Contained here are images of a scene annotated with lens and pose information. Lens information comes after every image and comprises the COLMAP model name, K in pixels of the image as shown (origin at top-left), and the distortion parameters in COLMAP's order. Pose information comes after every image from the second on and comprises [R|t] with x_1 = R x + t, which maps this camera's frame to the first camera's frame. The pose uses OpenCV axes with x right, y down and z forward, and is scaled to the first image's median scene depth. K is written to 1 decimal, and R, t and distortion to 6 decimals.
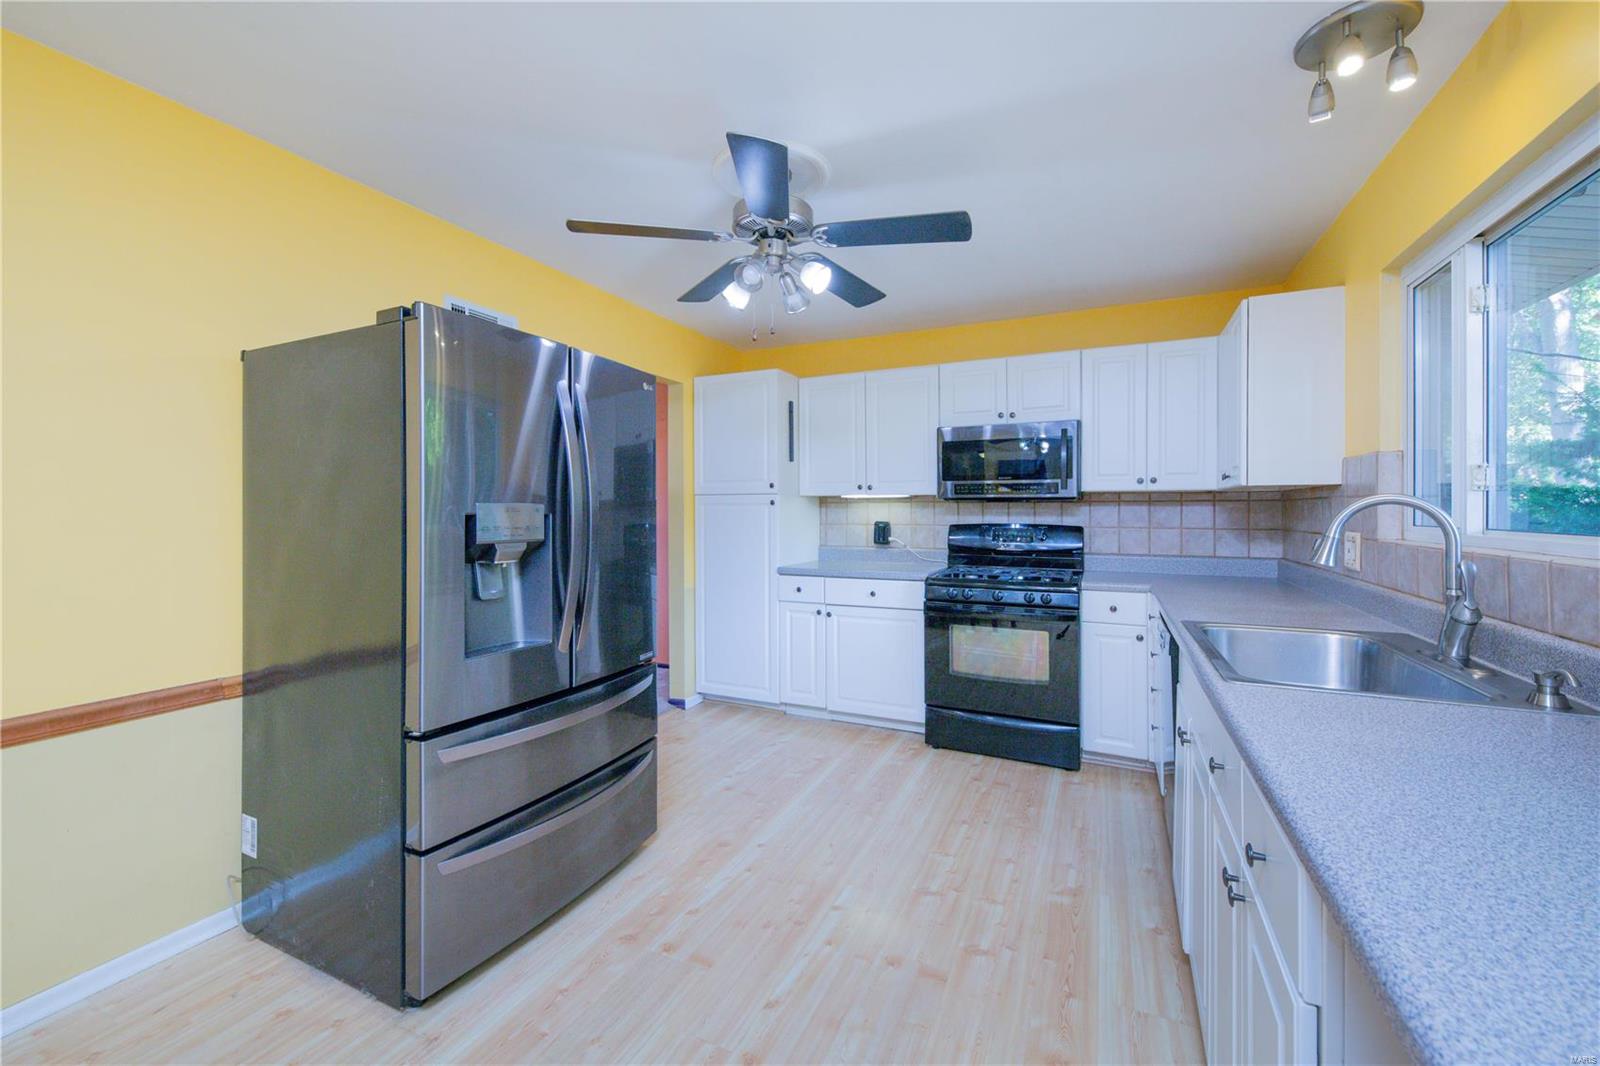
lens RADIAL K [[632.7, 0, 784.1], [0, 632.7, 507.9], [0, 0, 1]] dist [-0.002937, -0.002036]
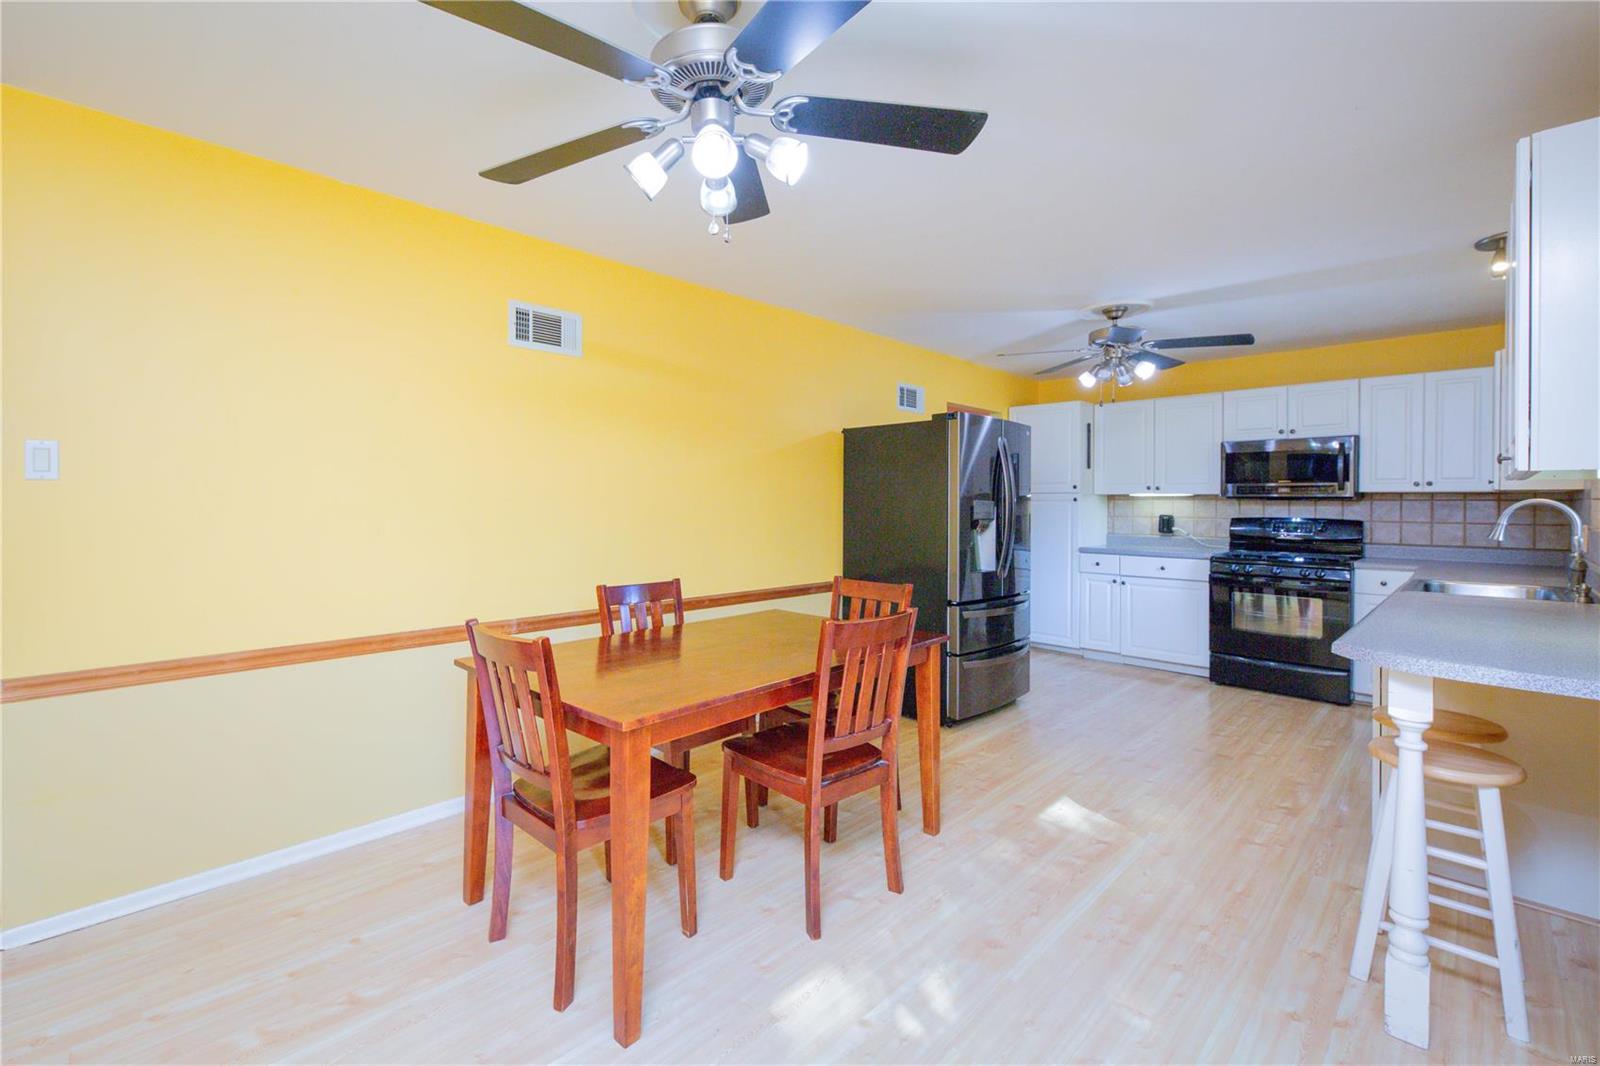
lens RADIAL K [[670.9, 0, 743.5], [0, 670.9, 503.7], [0, 0, 1]] dist [0.004026, -0.000962]
pose [[0.935670, 0.008429, -0.352776, -0.188923], [-0.007280, 0.999963, 0.004584, -0.000595], [0.352802, -0.001721, 0.935696, -0.640023]]
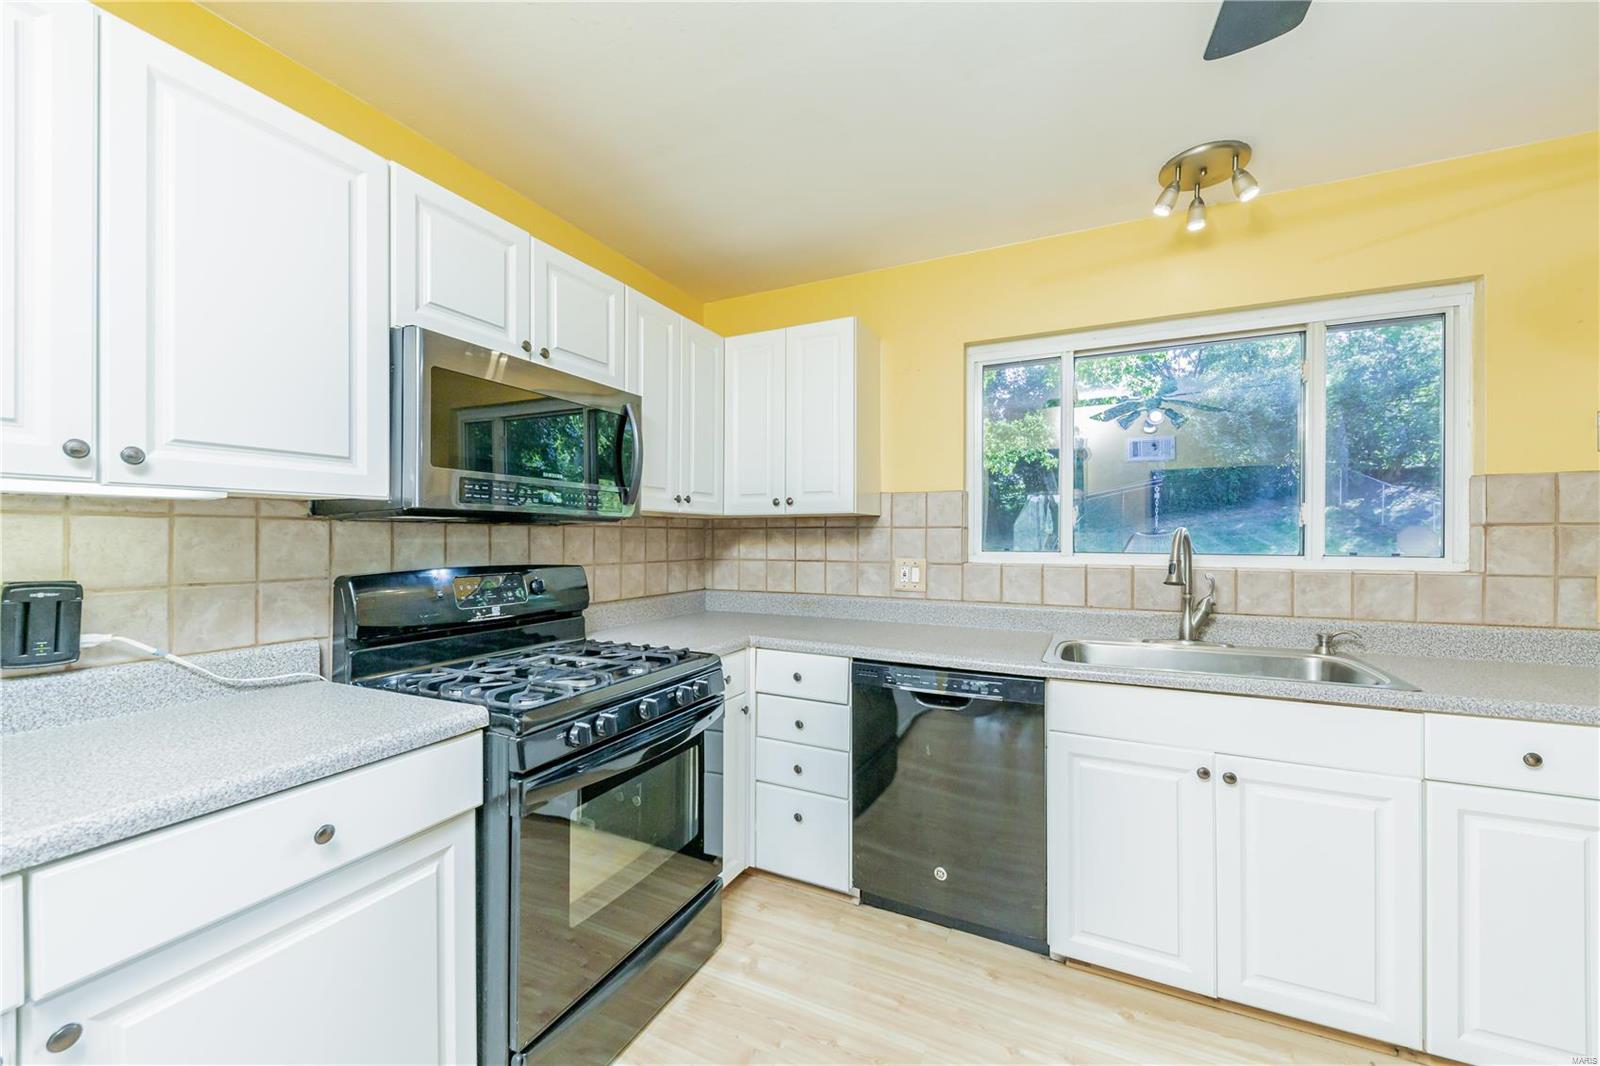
lens RADIAL K [[632.7, 0, 799.9], [0, 632.7, 530.4], [0, 0, 1]] dist [-0.002937, -0.002036]
pose [[-0.036827, 0.011453, 0.999256, -0.160513], [-0.003990, 0.999925, -0.011608, 0.000722], [-0.999314, -0.004414, -0.036779, 0.819467]]
